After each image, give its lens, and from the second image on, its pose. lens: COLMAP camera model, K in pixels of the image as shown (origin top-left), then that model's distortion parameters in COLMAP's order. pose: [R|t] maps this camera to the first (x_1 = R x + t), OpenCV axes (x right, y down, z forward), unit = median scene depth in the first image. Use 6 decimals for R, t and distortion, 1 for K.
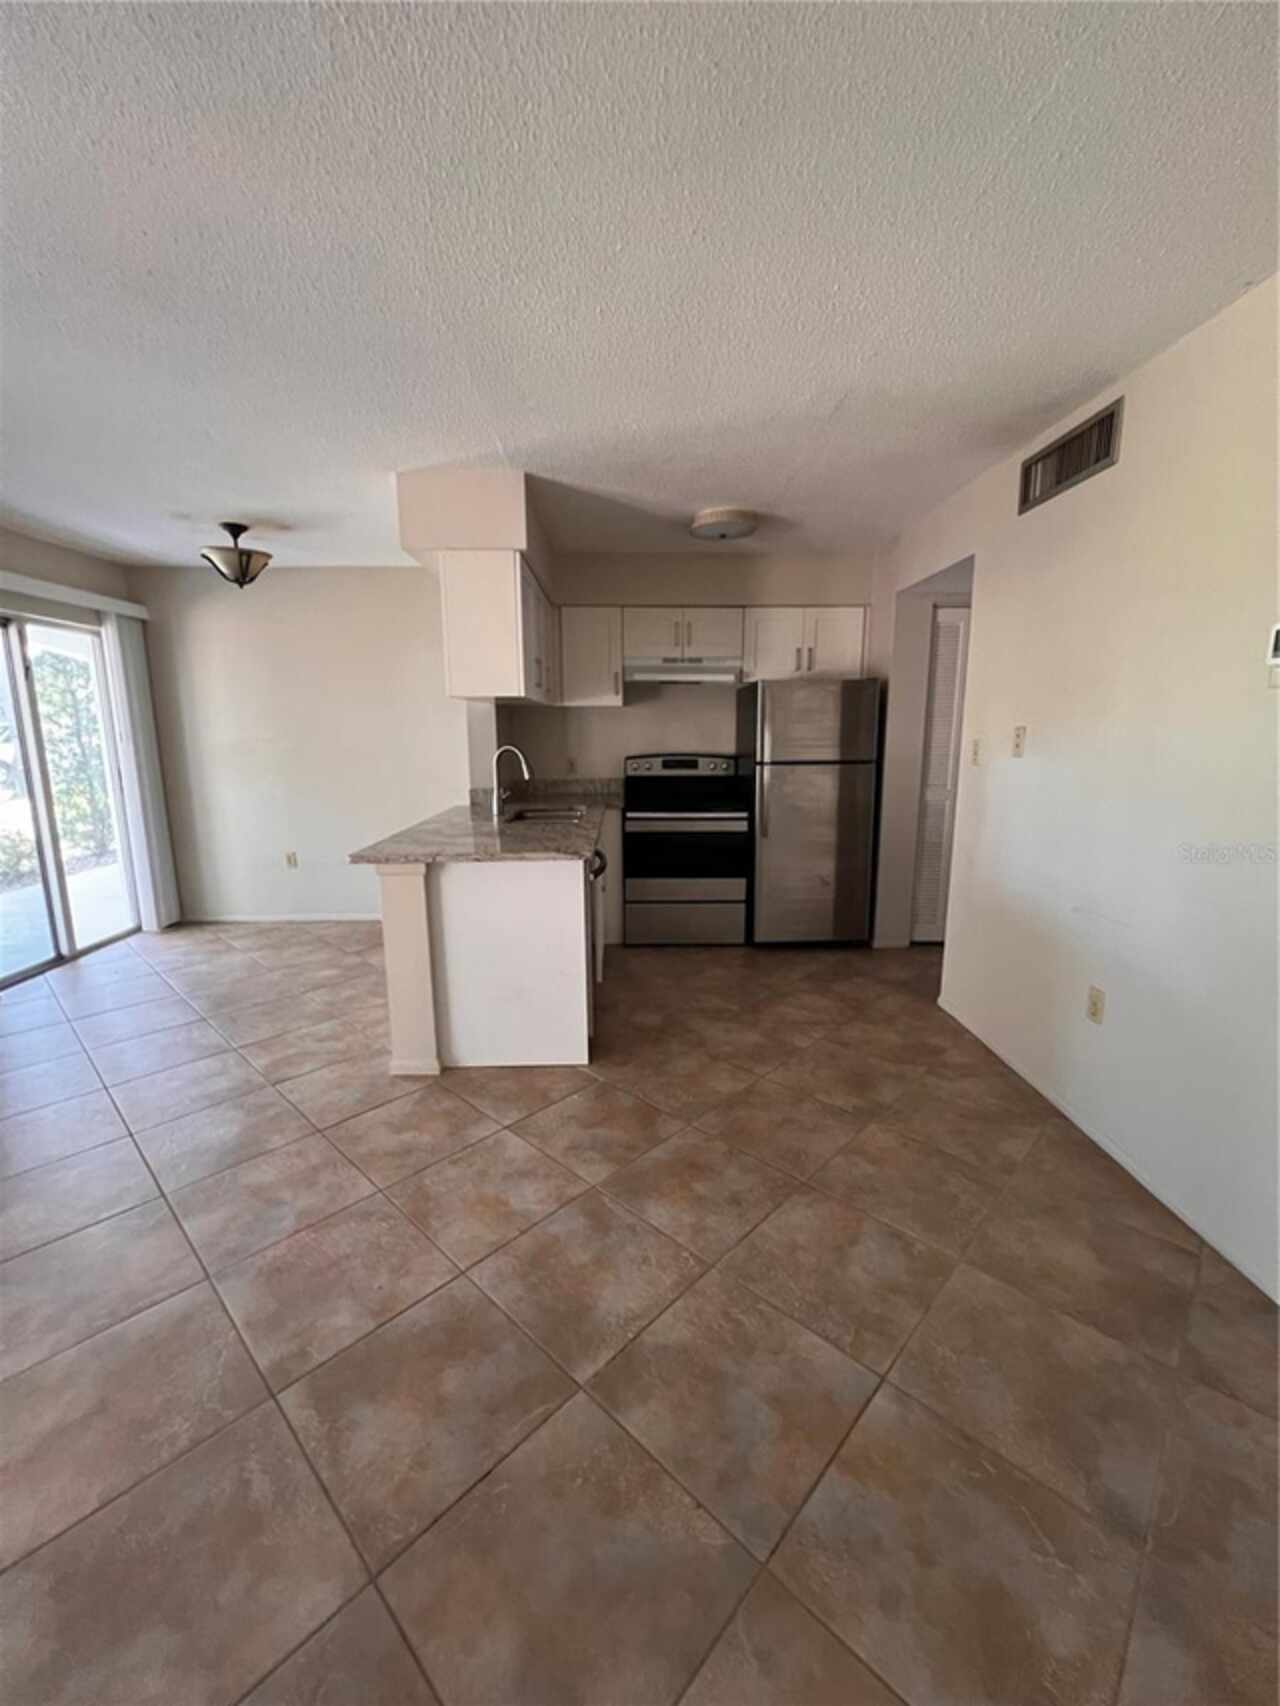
lens RADIAL K [[682.5, 0, 639.6], [0, 682.5, 857.5], [0, 0, 1]] dist [0.000549, 0.000155]
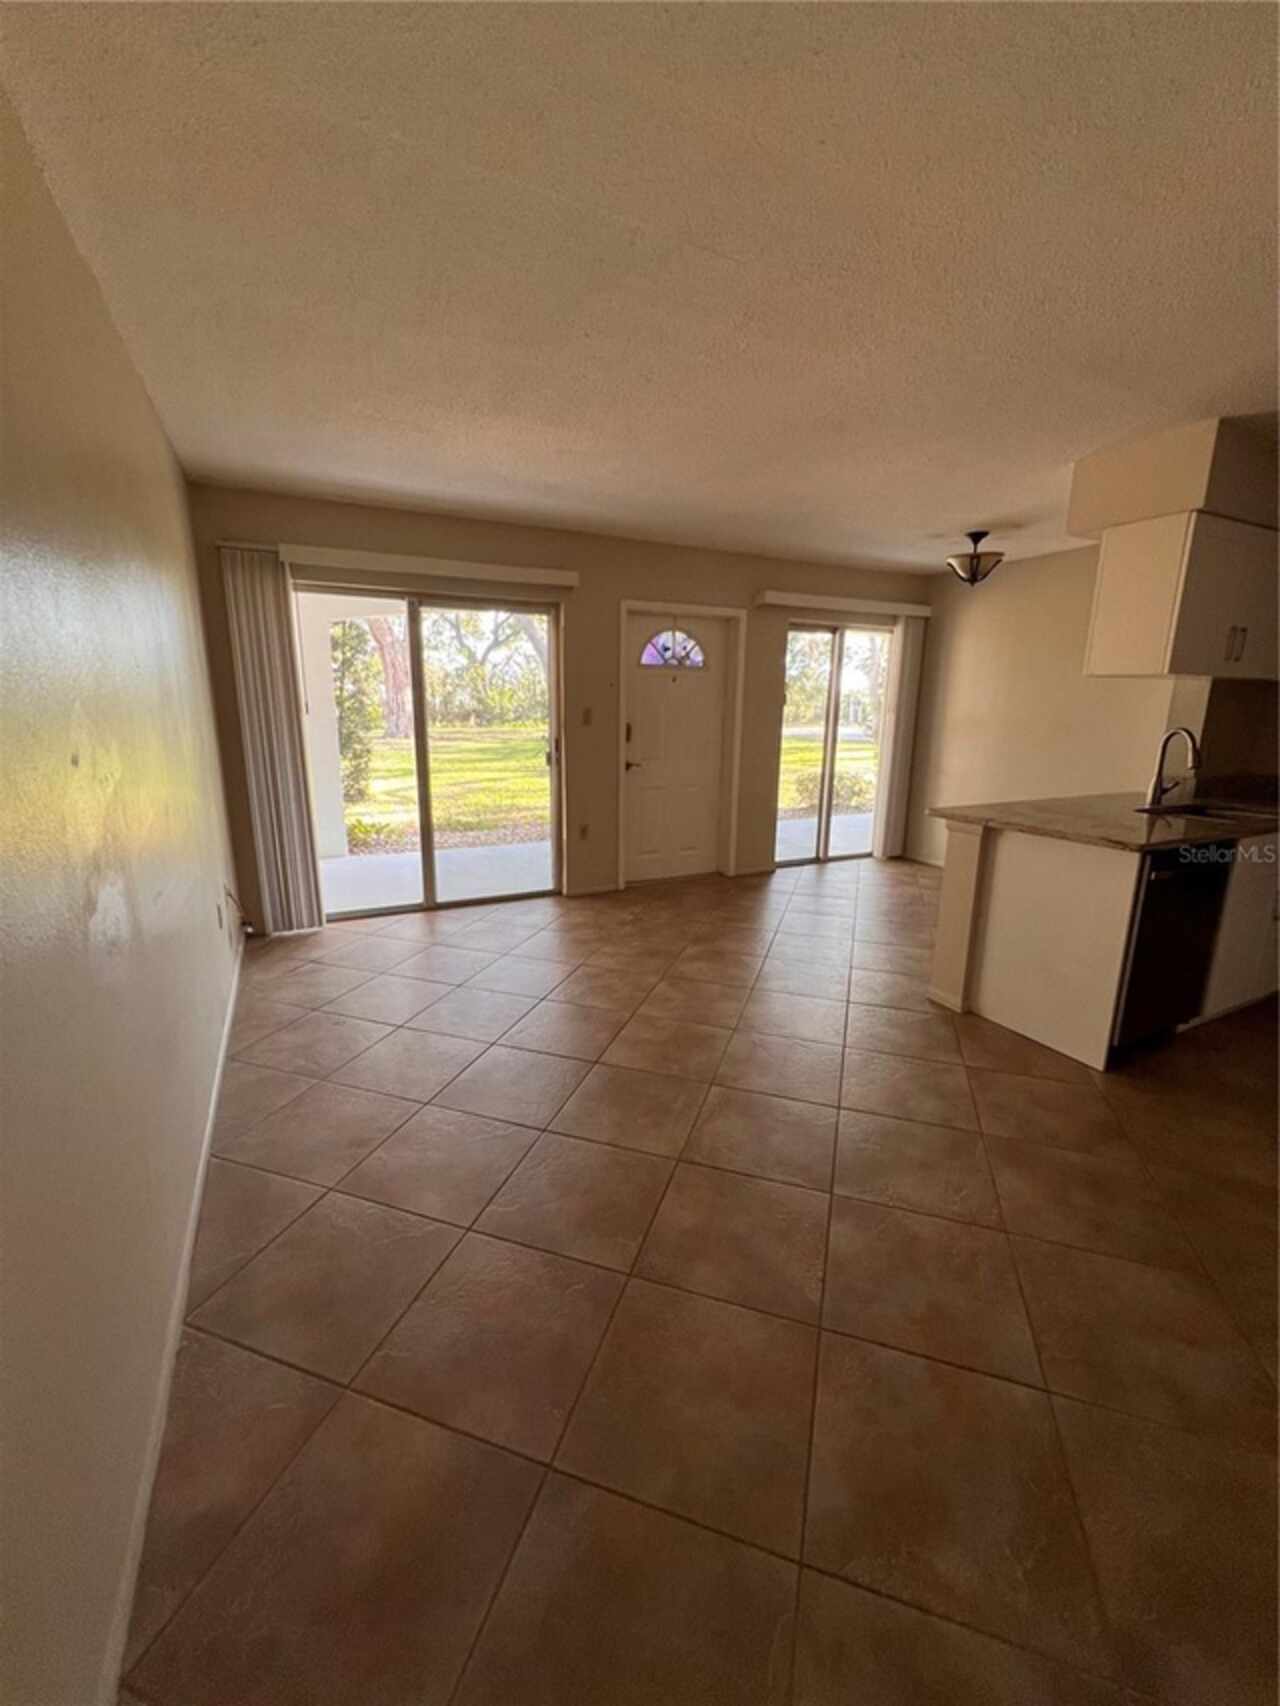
lens RADIAL K [[682.6, 0, 641.8], [0, 682.6, 852.9], [0, 0, 1]] dist [-0.000910, 0.000031]
pose [[0.429070, 0.205192, -0.879656, 0.323893], [-0.181141, 0.973620, 0.138754, -0.001276], [0.884922, 0.099807, 0.454920, -0.006404]]
